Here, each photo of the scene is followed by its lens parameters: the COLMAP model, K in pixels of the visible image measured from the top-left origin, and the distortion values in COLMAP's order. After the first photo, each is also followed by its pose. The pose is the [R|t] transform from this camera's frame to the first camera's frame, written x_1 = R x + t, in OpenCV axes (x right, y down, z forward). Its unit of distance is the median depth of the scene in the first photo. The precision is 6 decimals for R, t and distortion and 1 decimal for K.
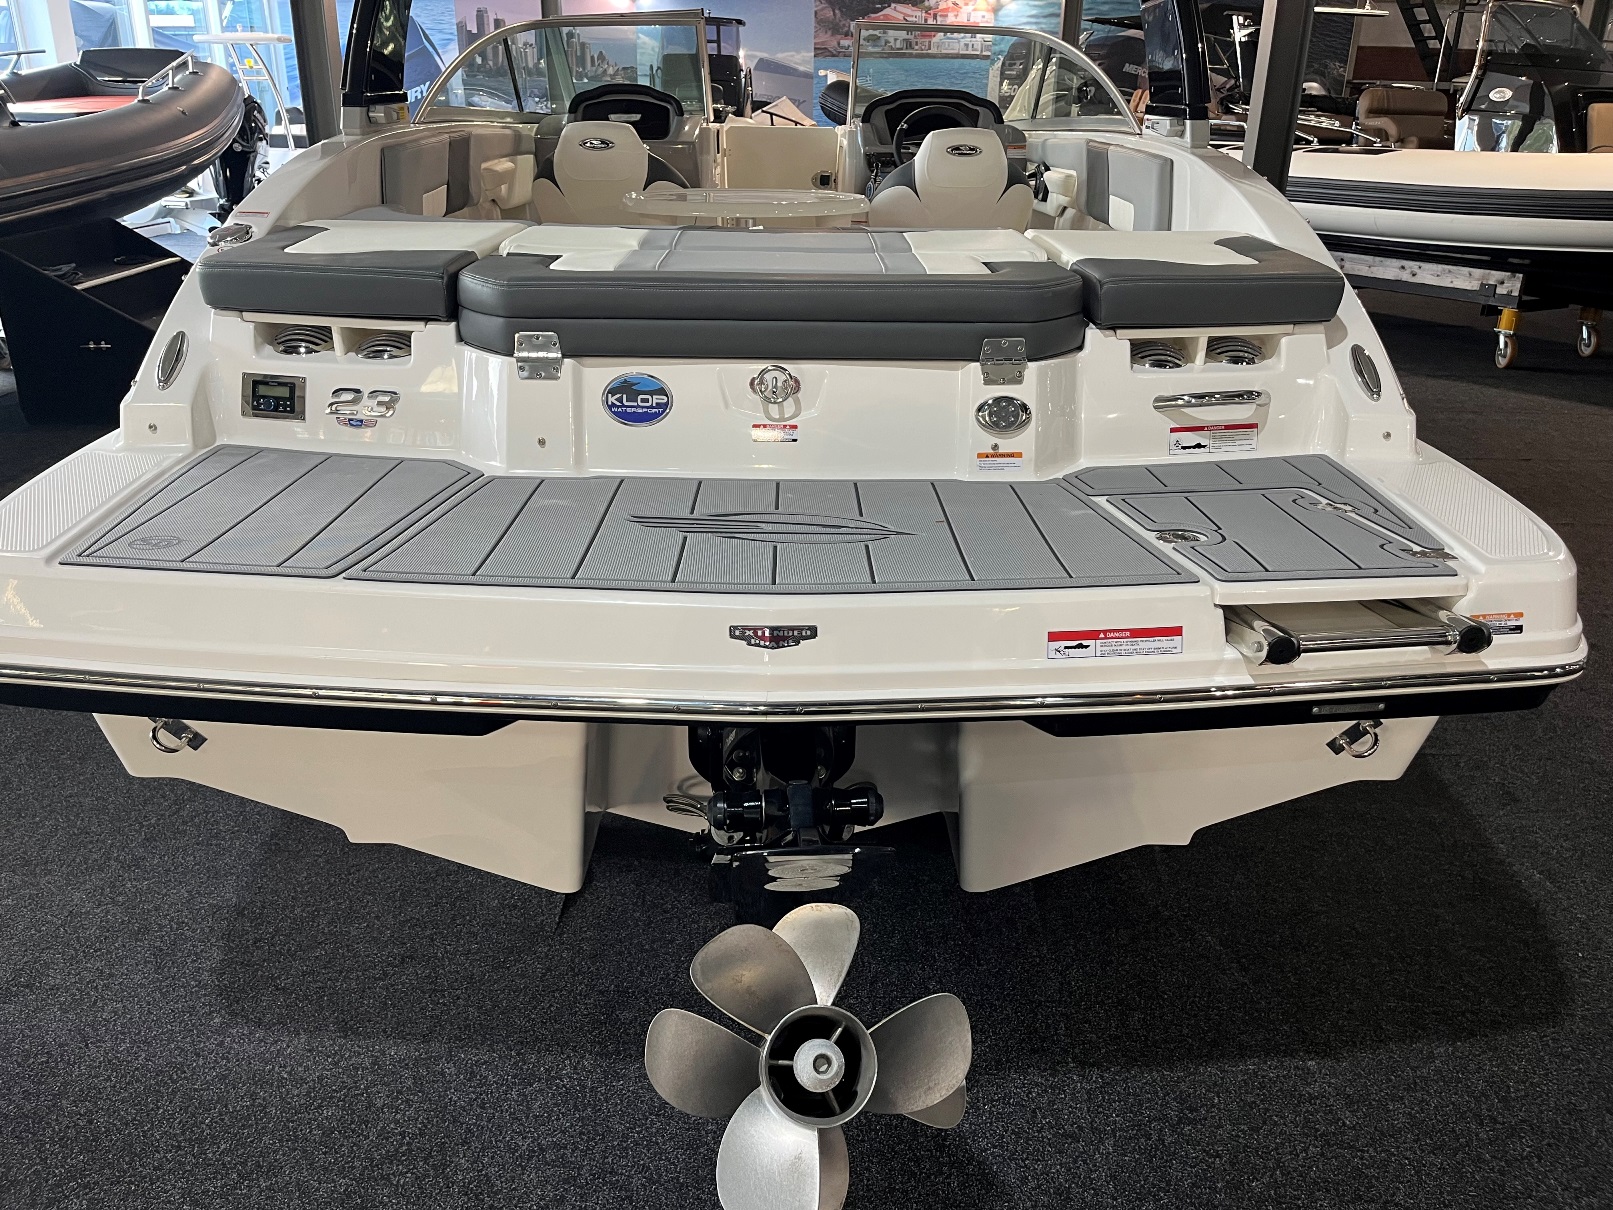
lens RADIAL K [[1214.6, 0, 813.4], [0, 1214.6, 603.7], [0, 0, 1]] dist [0.108800, -0.155159]
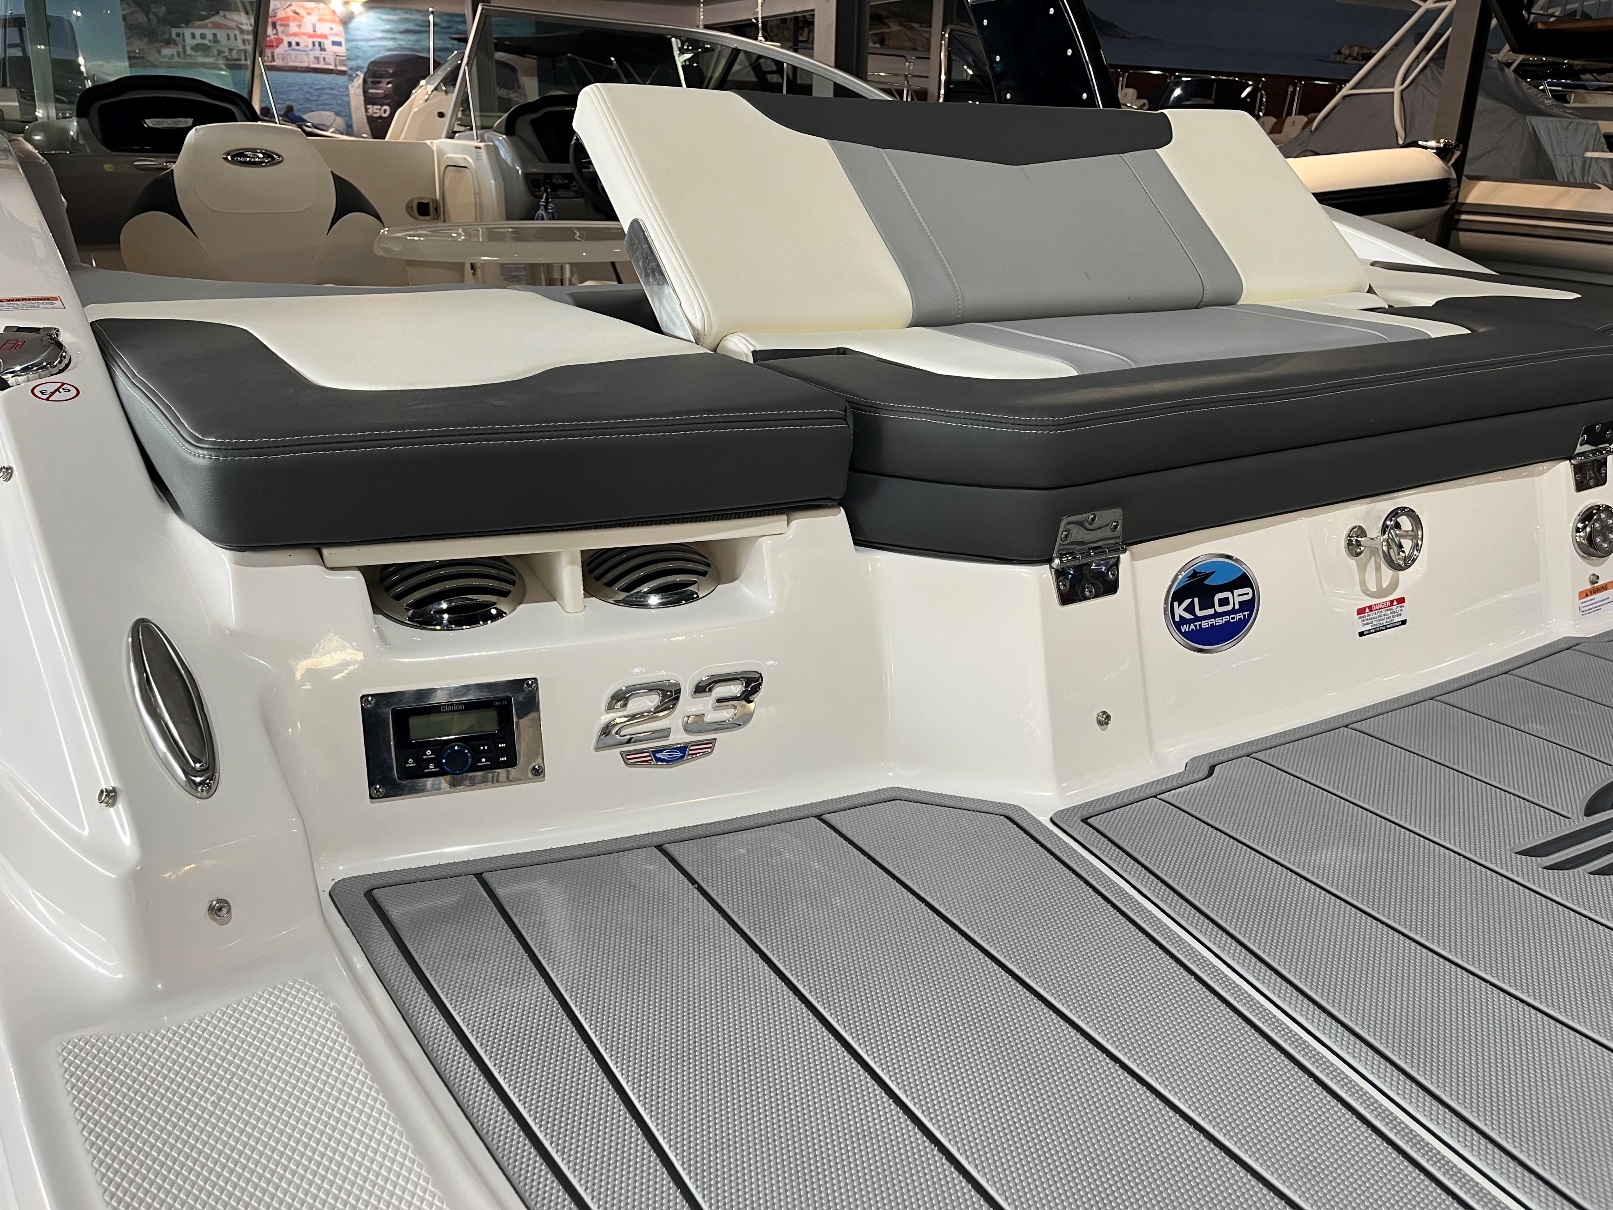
lens RADIAL K [[1214.6, 0, 813.4], [0, 1214.6, 603.7], [0, 0, 1]] dist [0.108800, -0.155159]
pose [[0.857623, -0.173122, 0.484264, -0.537677], [0.182951, 0.982742, 0.027323, -0.205873], [-0.480637, 0.065163, 0.874495, 0.587437]]
